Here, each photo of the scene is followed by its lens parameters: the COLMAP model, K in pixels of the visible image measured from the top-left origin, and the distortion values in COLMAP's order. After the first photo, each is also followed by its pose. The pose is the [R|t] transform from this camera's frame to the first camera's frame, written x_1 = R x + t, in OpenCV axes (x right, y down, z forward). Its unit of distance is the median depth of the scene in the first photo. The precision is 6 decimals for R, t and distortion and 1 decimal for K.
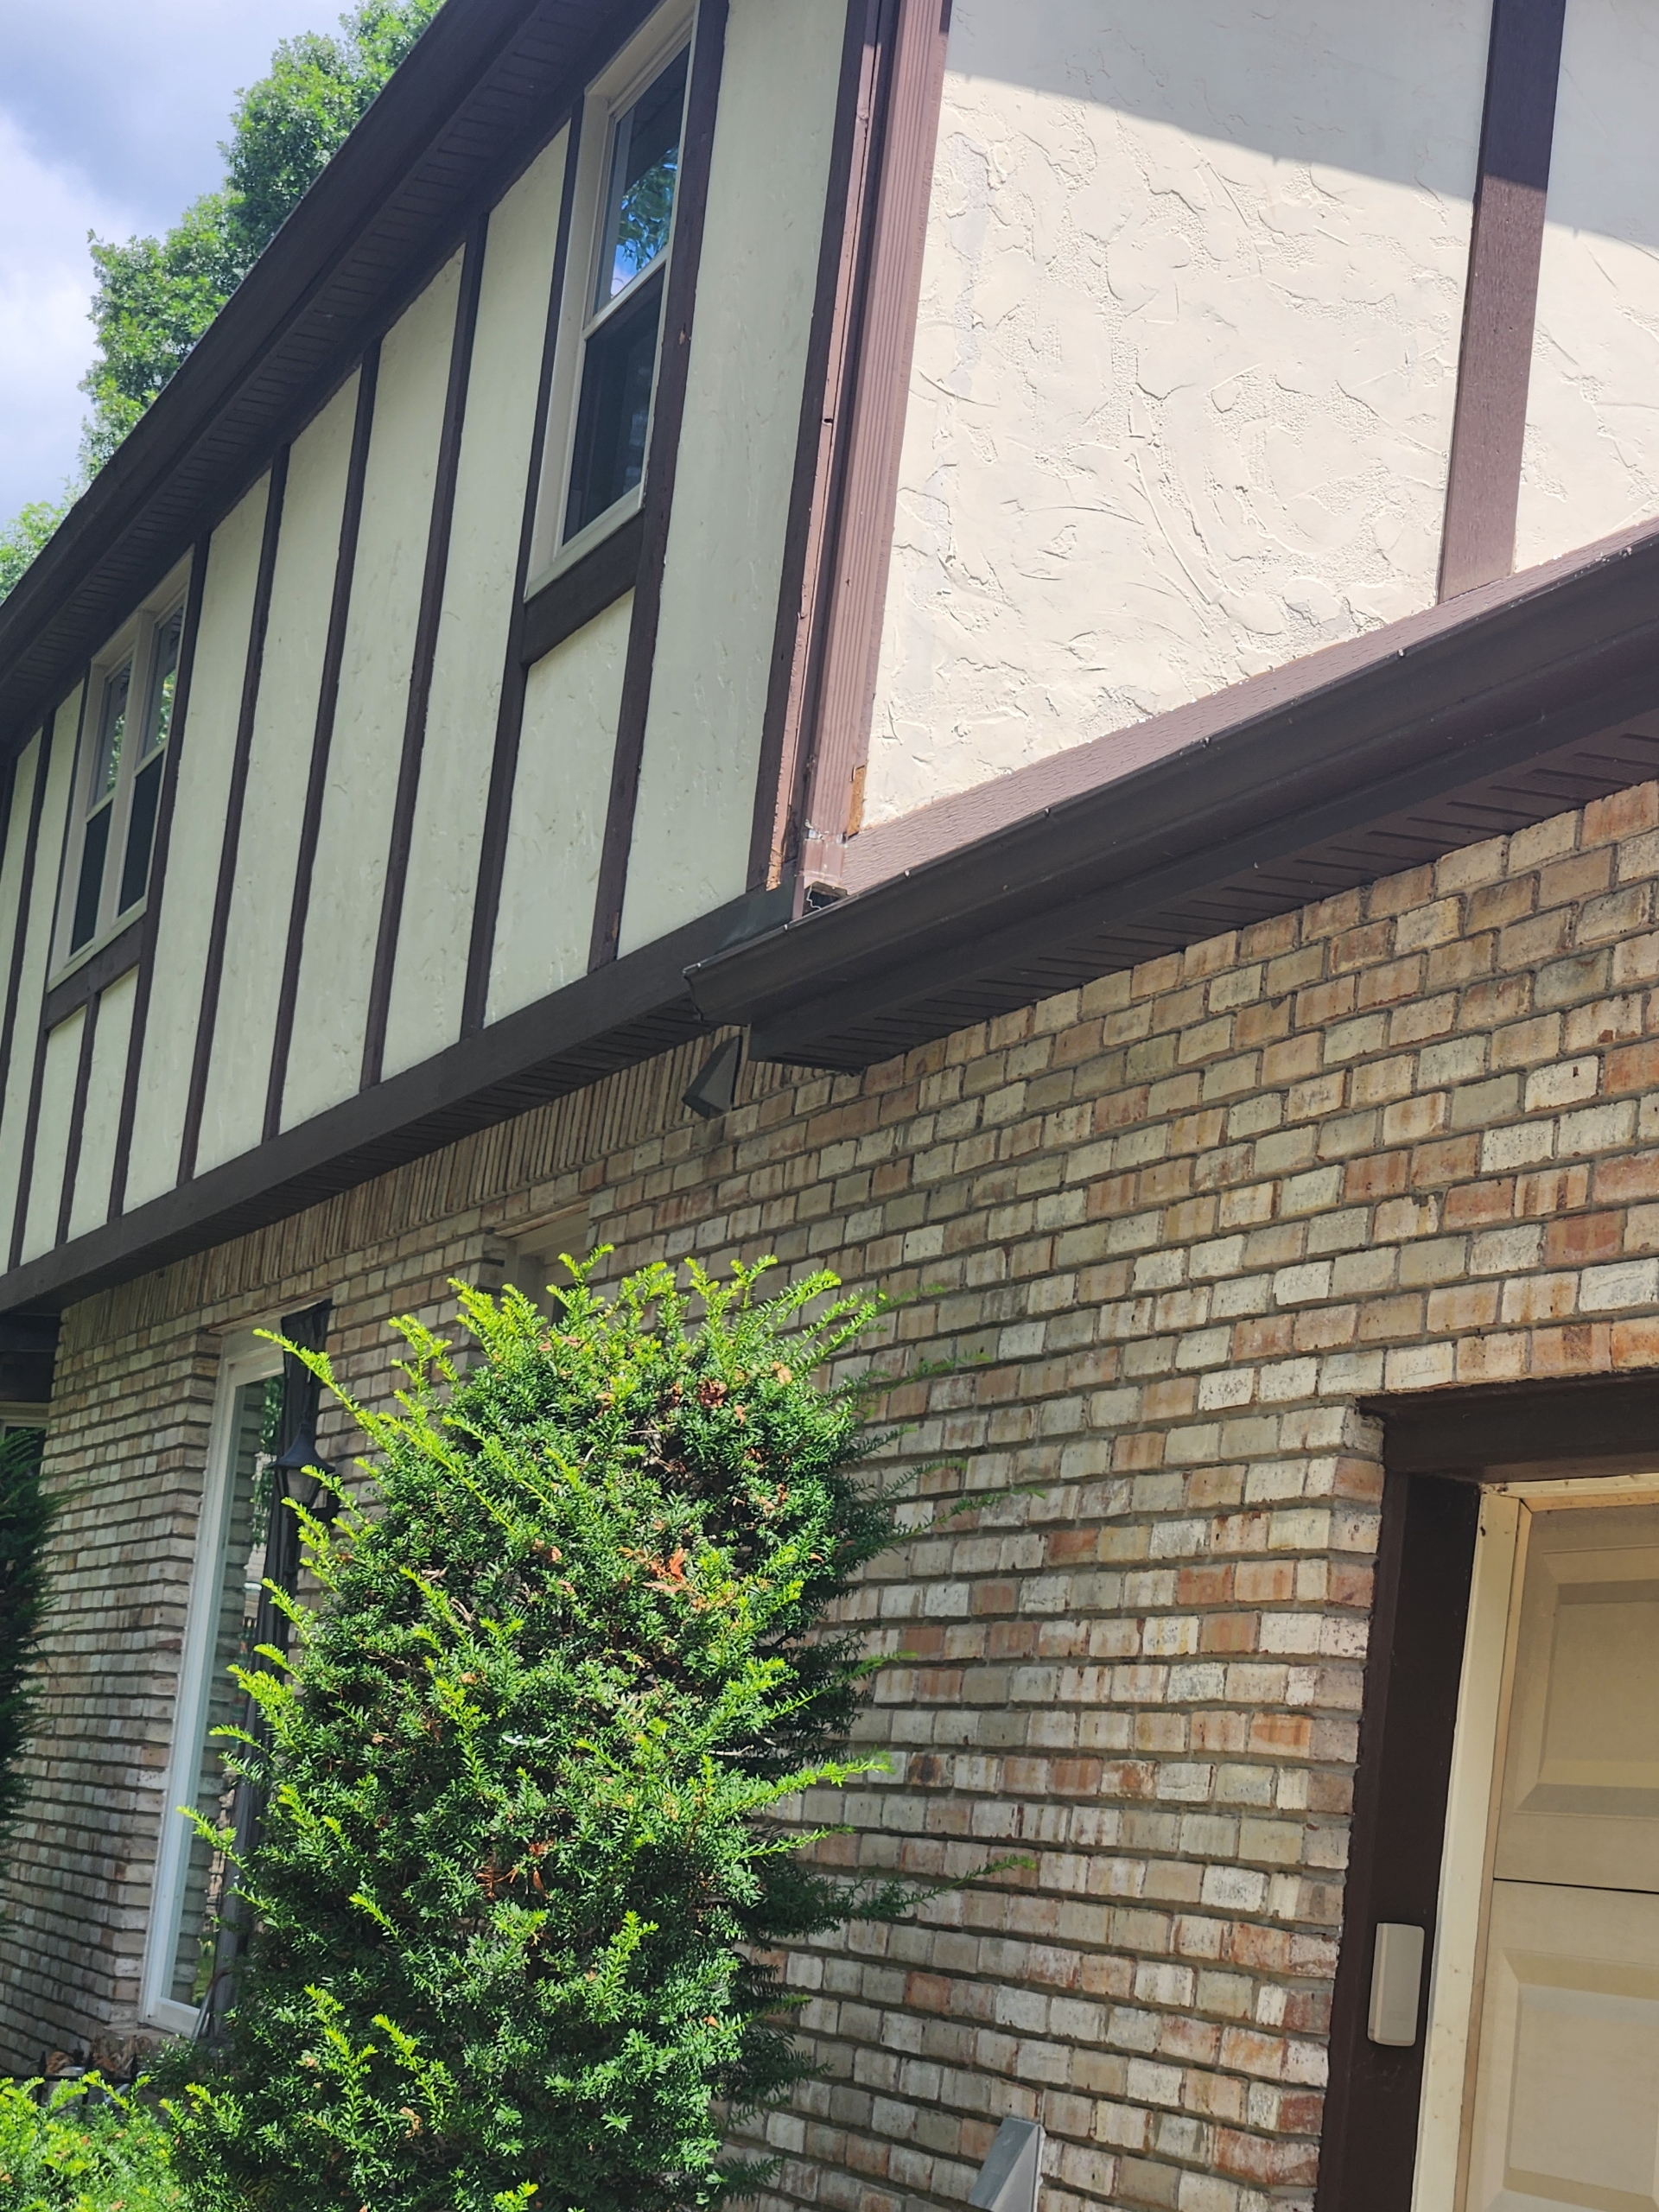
lens RADIAL K [[5022.8, 0, 831.6], [0, 5022.8, 1064.4], [0, 0, 1]] dist [-0.972852, 18.618639]
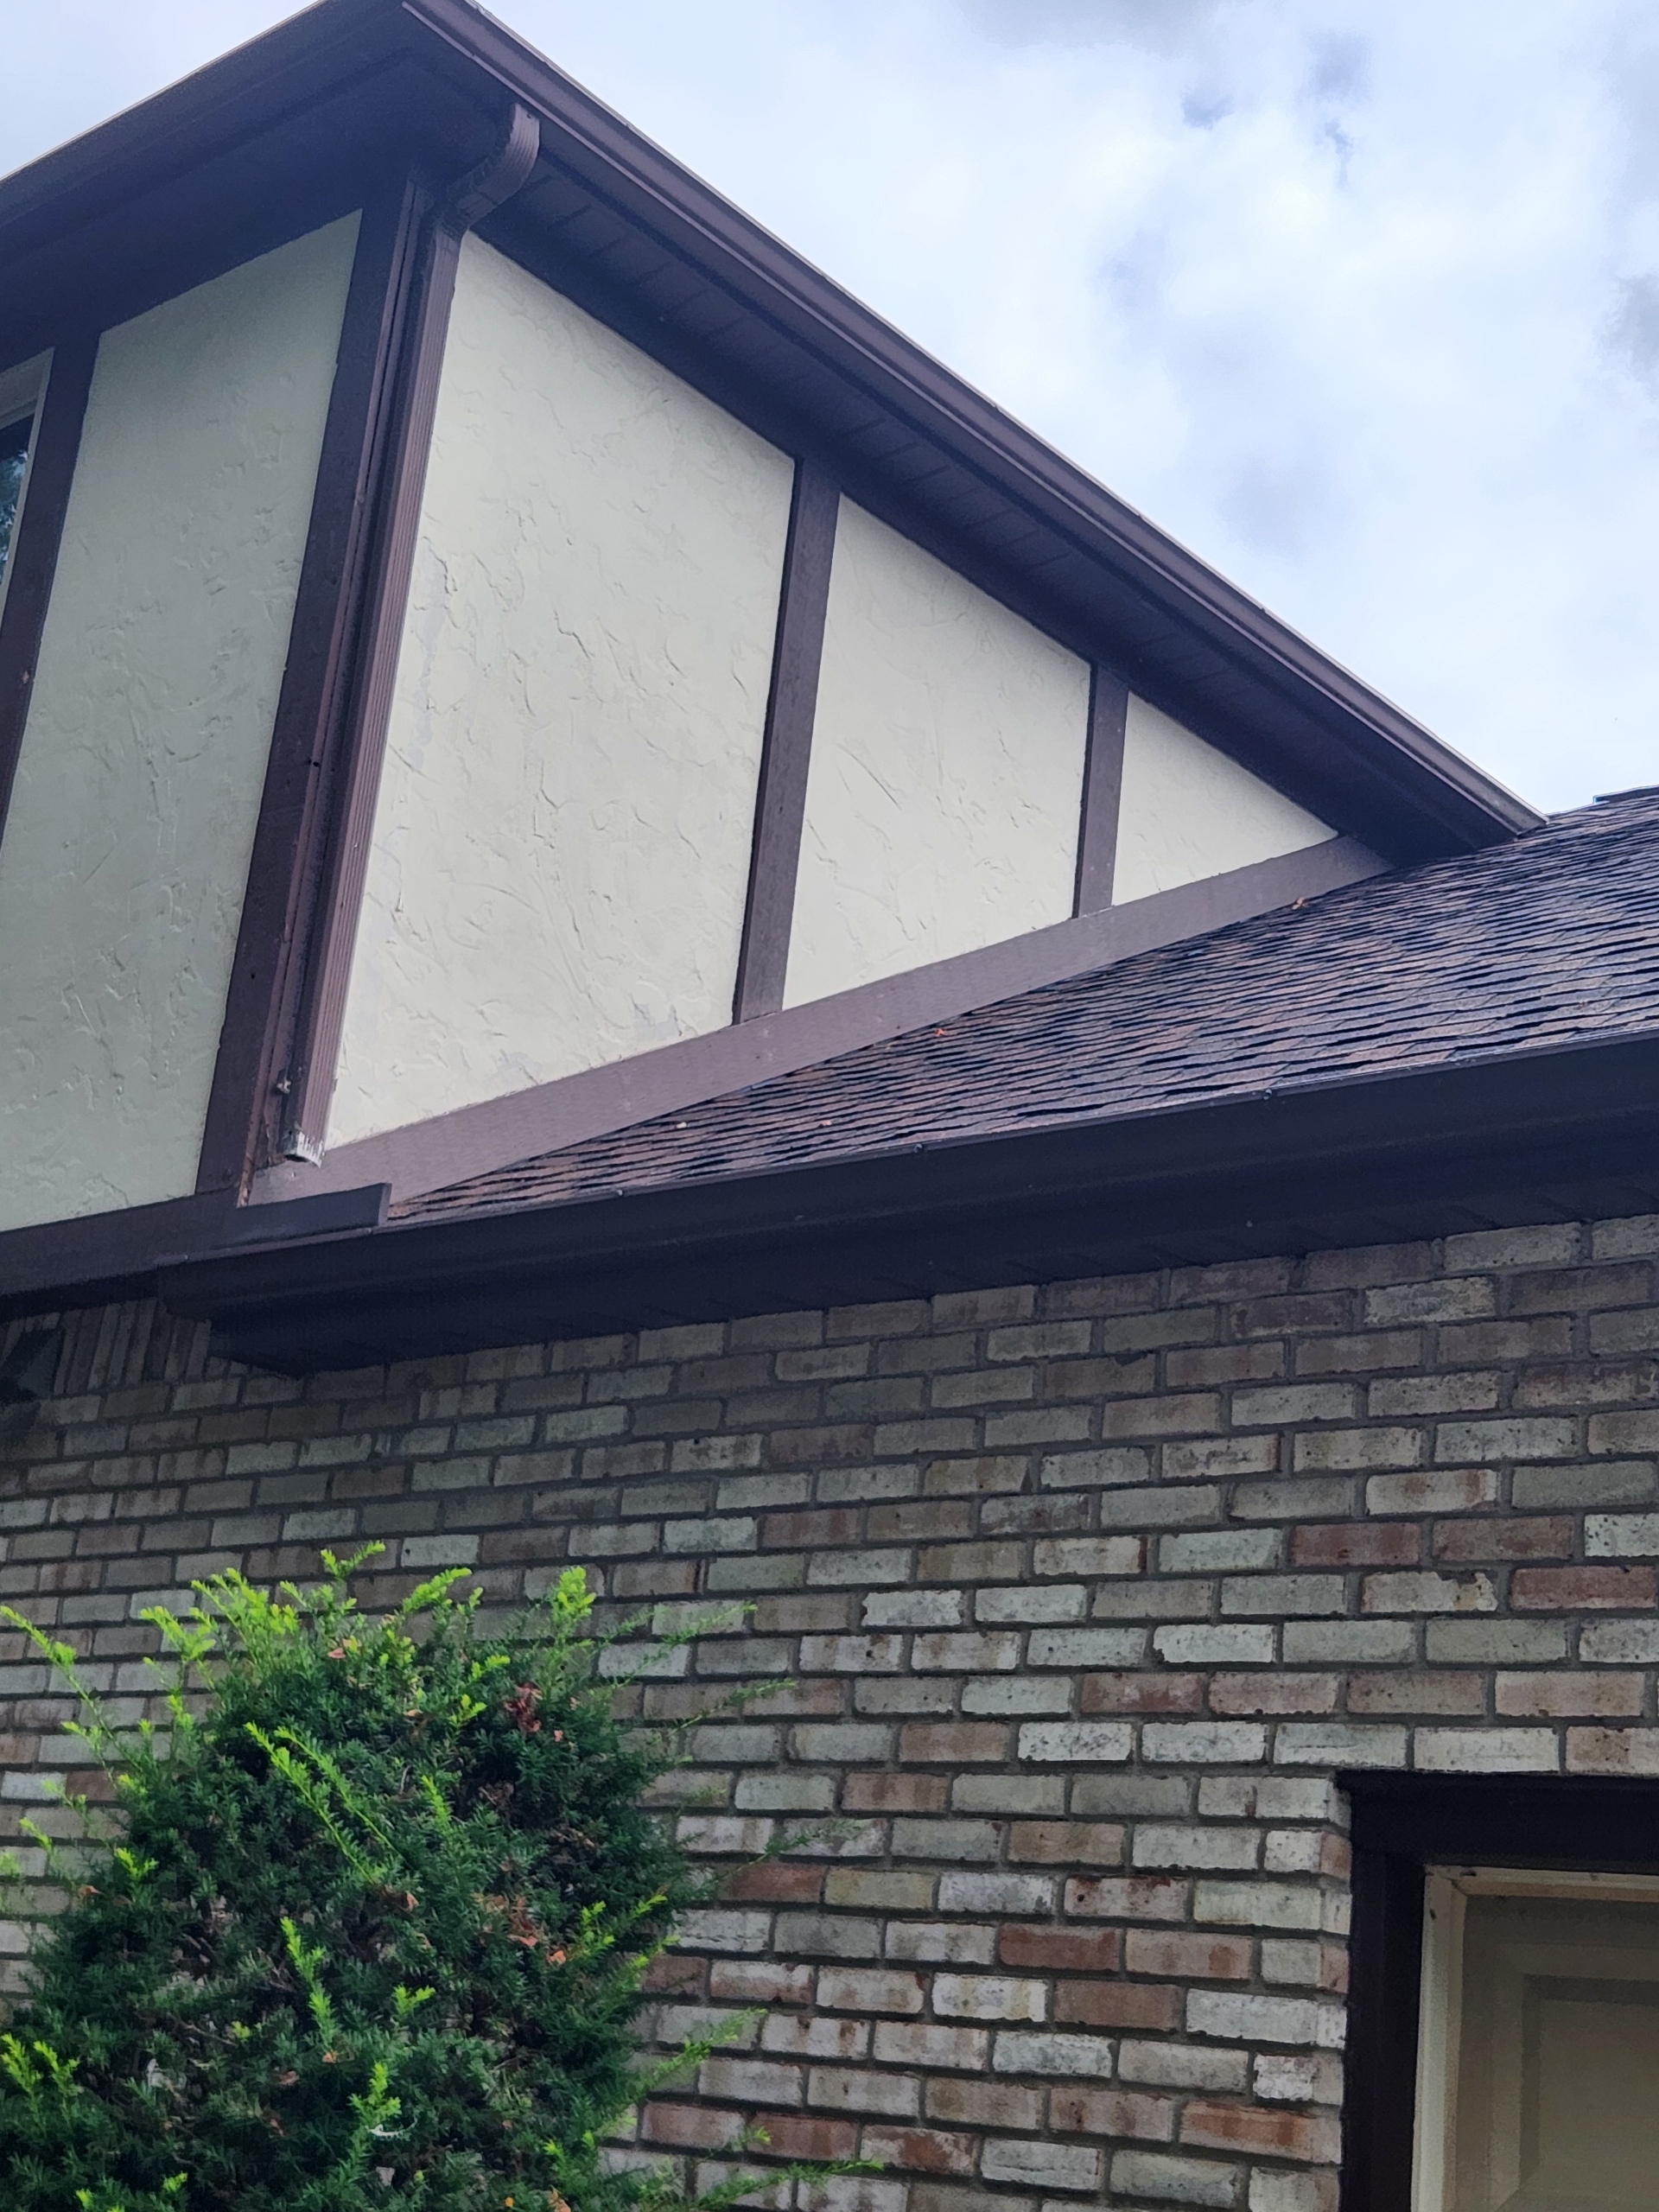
lens RADIAL K [[3119.5, 0, 828.2], [0, 3119.5, 1067.8], [0, 0, 1]] dist [0.105444, -0.079254]
pose [[0.862171, 0.144445, 0.485589, -0.298631], [-0.088509, 0.986698, -0.136357, 0.022807], [-0.498826, 0.074584, 0.863487, 0.487272]]
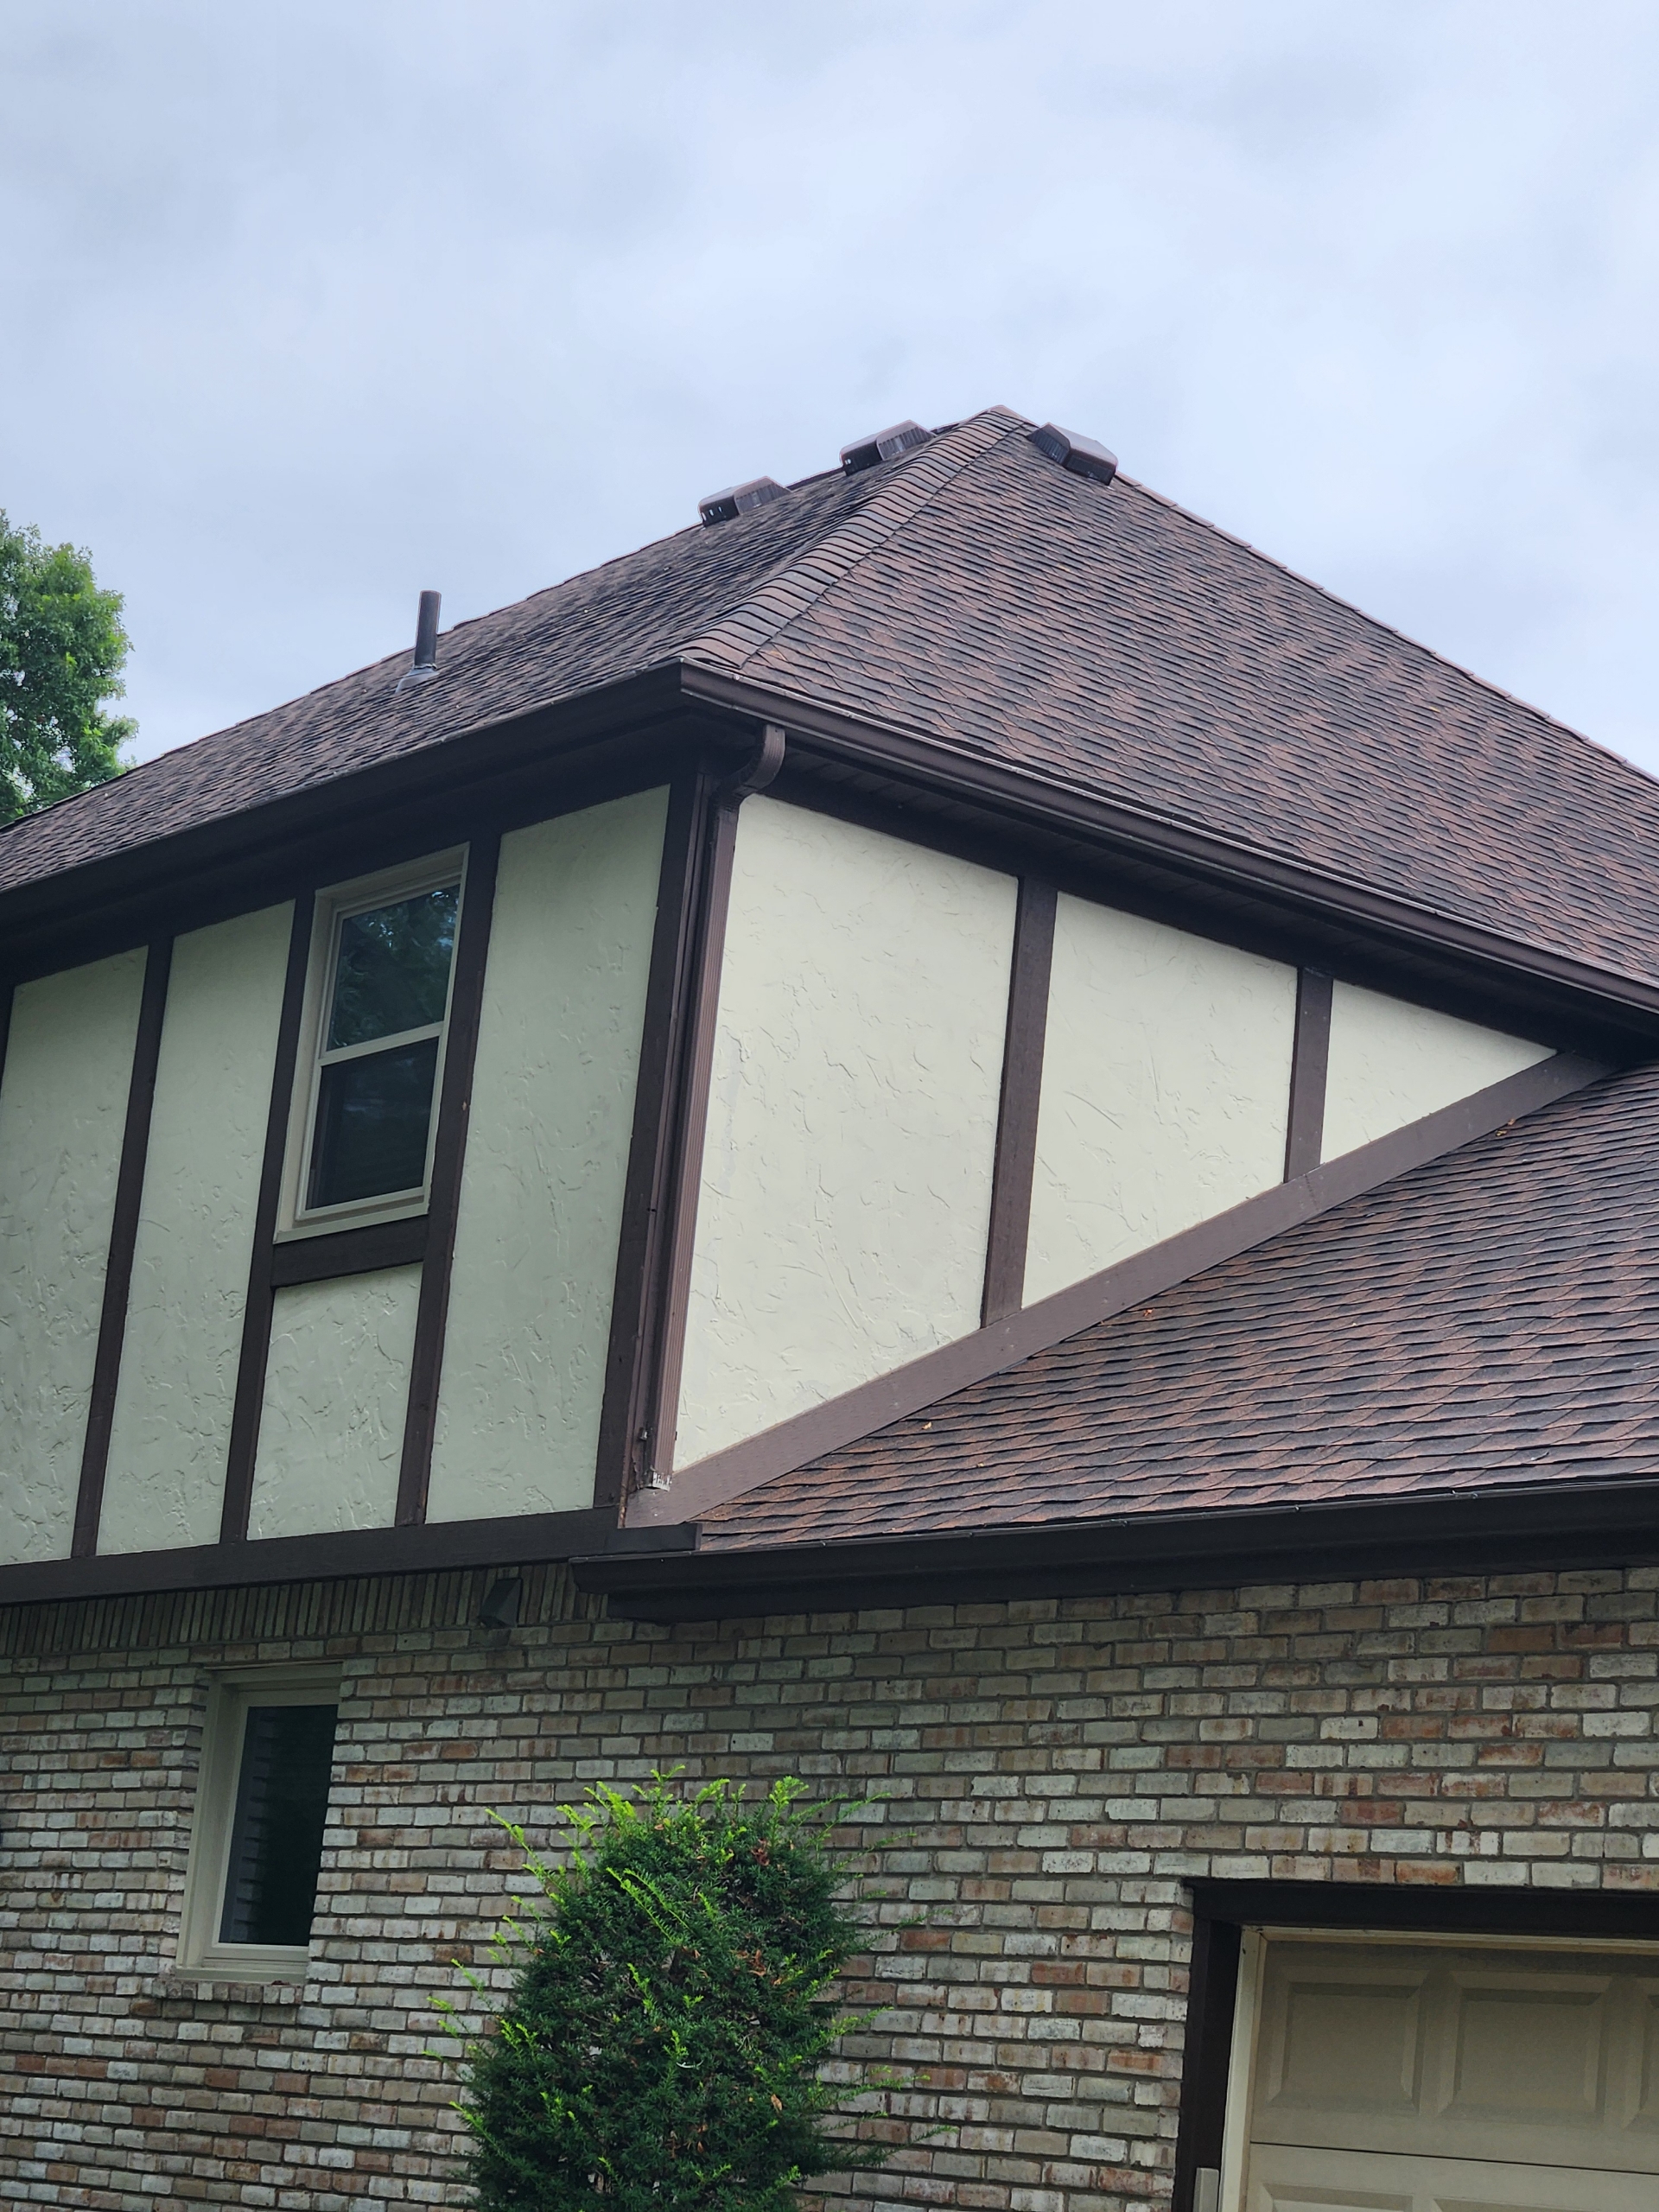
lens RADIAL K [[4818.9, 0, 829.5], [0, 4818.9, 1106.0], [0, 0, 1]] dist [-0.666105, 9.902924]
pose [[0.945610, 0.054765, 0.320660, -0.588413], [-0.044845, 0.998262, -0.038248, -0.142255], [-0.322197, 0.021788, 0.946422, -0.627346]]
